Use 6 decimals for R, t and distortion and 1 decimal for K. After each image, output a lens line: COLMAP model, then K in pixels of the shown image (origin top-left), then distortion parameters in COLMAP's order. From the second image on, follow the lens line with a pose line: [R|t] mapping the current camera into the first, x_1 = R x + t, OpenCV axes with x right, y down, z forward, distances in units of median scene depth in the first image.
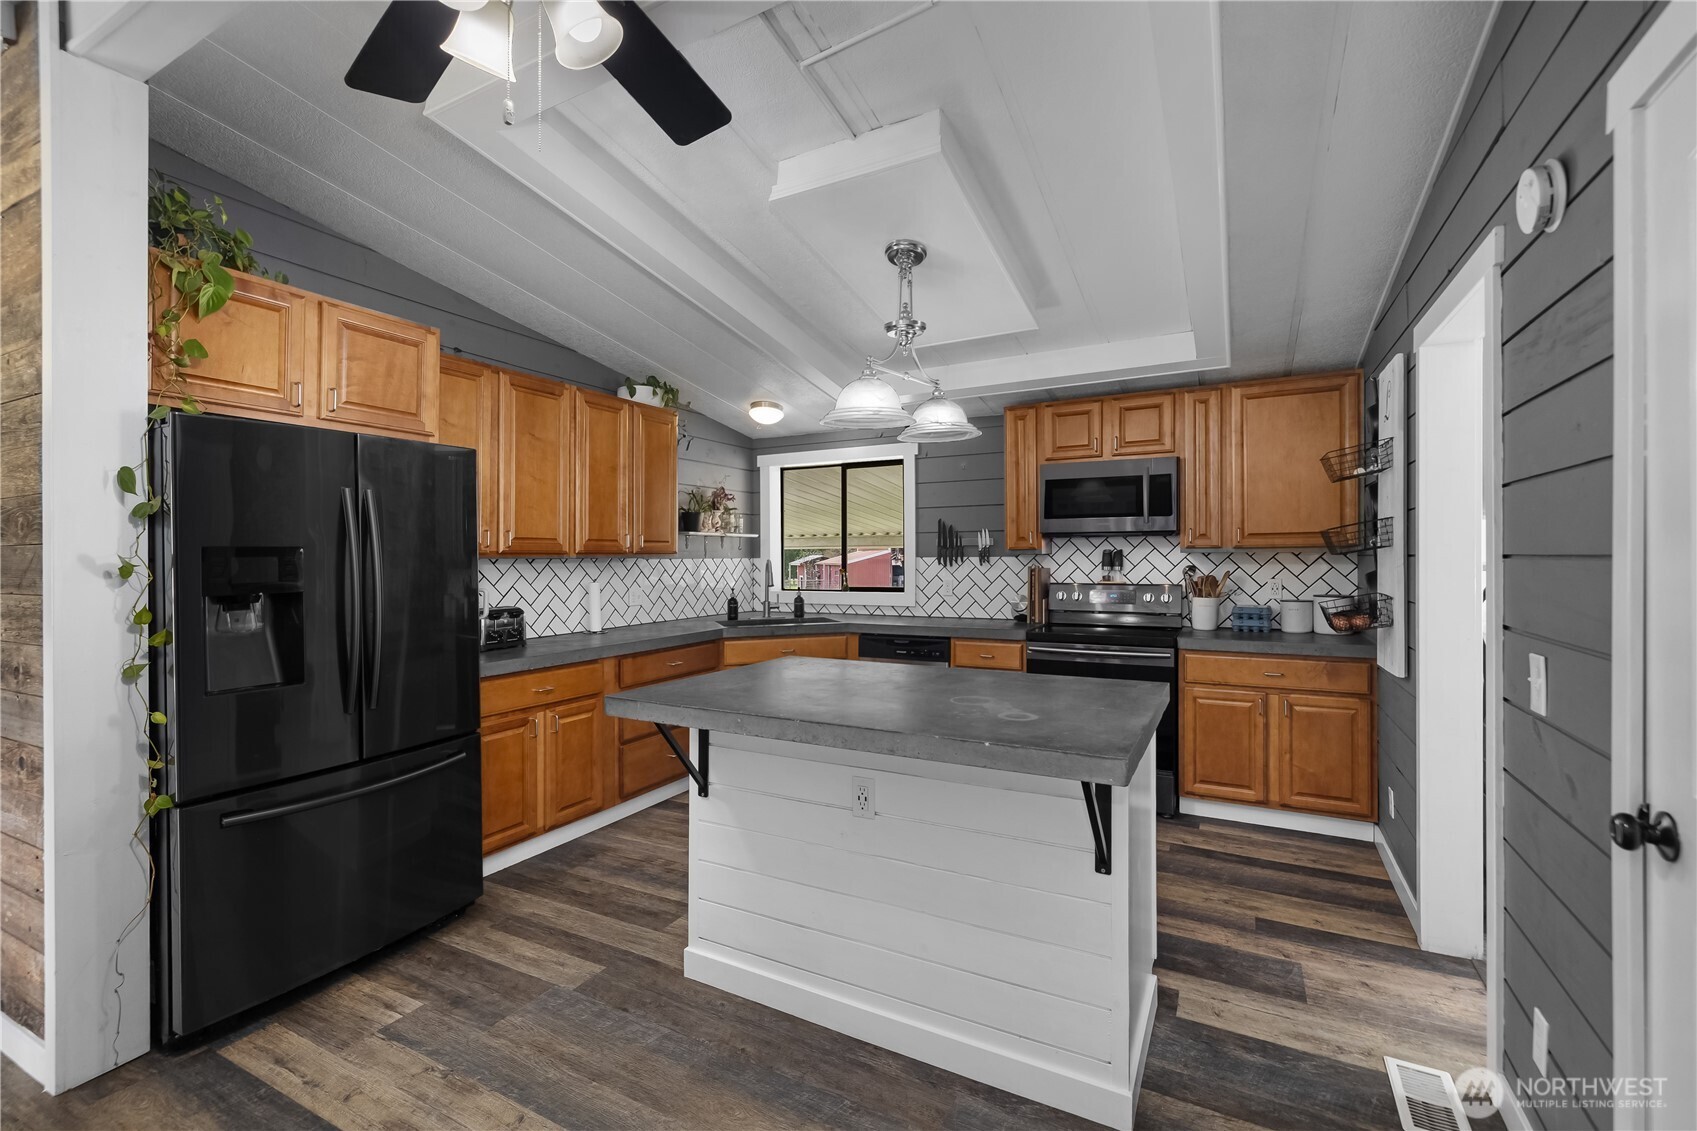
lens RADIAL K [[722.7, 0, 843.6], [0, 722.7, 559.4], [0, 0, 1]] dist [0.001809, 0.000561]
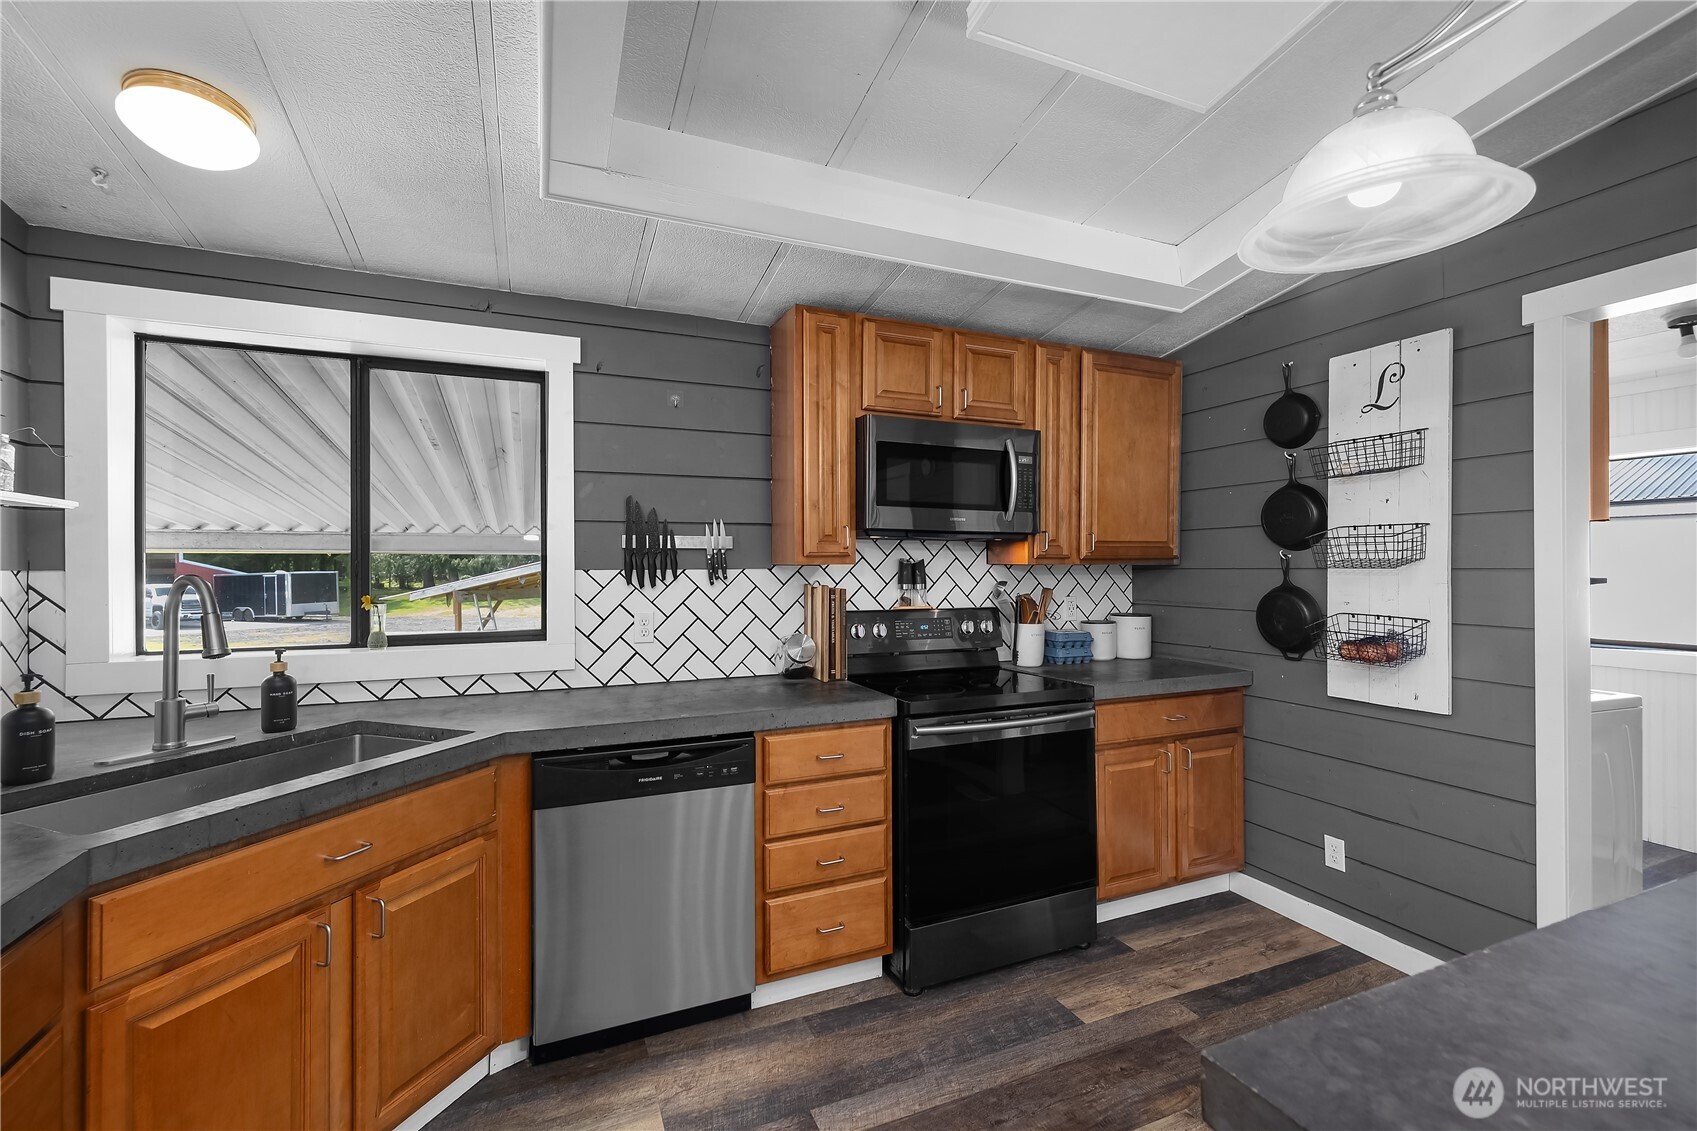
lens RADIAL K [[722.7, 0, 847.8], [0, 722.7, 570.1], [0, 0, 1]] dist [0.001809, 0.000561]
pose [[0.625245, 0.002466, 0.780425, -0.182848], [0.001377, 0.999990, -0.004263, -0.000440], [-0.780428, 0.003740, 0.625235, 0.578871]]
